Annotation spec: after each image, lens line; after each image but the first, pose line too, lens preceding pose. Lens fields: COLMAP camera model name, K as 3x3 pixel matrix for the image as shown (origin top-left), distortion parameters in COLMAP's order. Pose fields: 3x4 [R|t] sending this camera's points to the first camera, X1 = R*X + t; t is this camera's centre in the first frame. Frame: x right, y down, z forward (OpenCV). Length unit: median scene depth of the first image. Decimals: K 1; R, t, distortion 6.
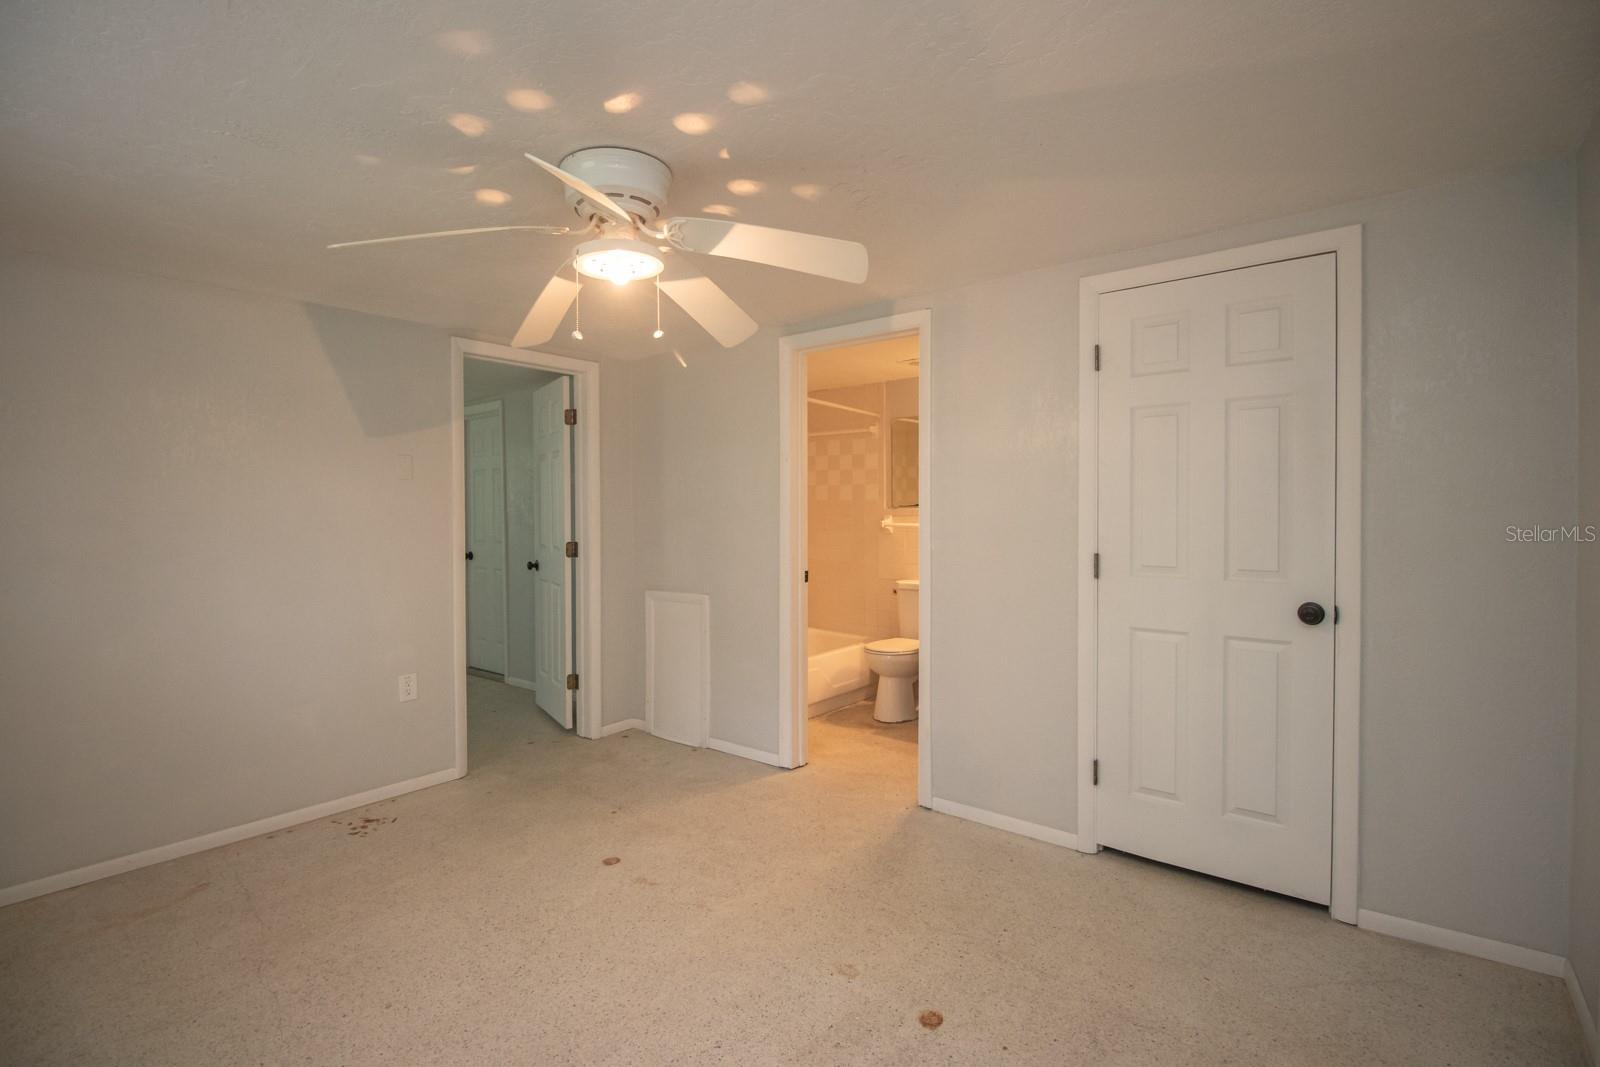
lens RADIAL K [[745.5, 0, 795.6], [0, 745.5, 521.3], [0, 0, 1]] dist [-0.001057, -0.012212]
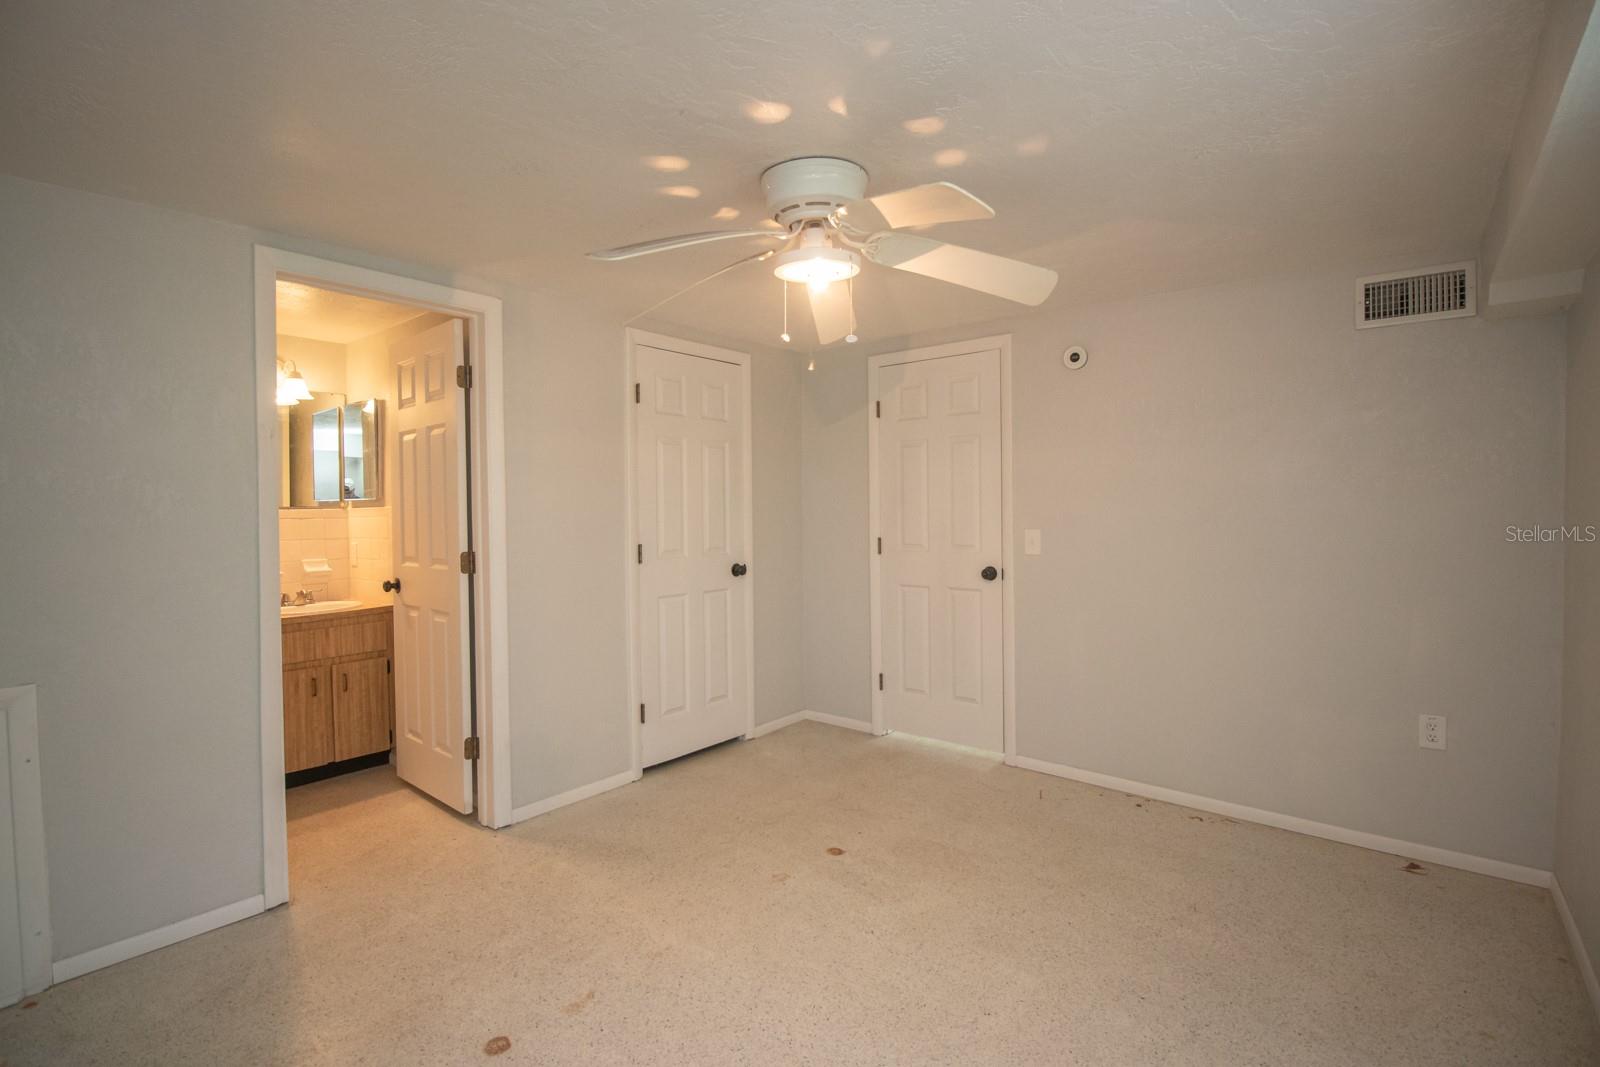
lens RADIAL K [[745.5, 0, 795.6], [0, 745.5, 521.3], [0, 0, 1]] dist [-0.001057, -0.012212]
pose [[0.010395, -0.014300, 0.999844, -0.896354], [0.023202, 0.999632, 0.014055, -0.008981], [-0.999677, 0.023052, 0.010723, 0.723264]]
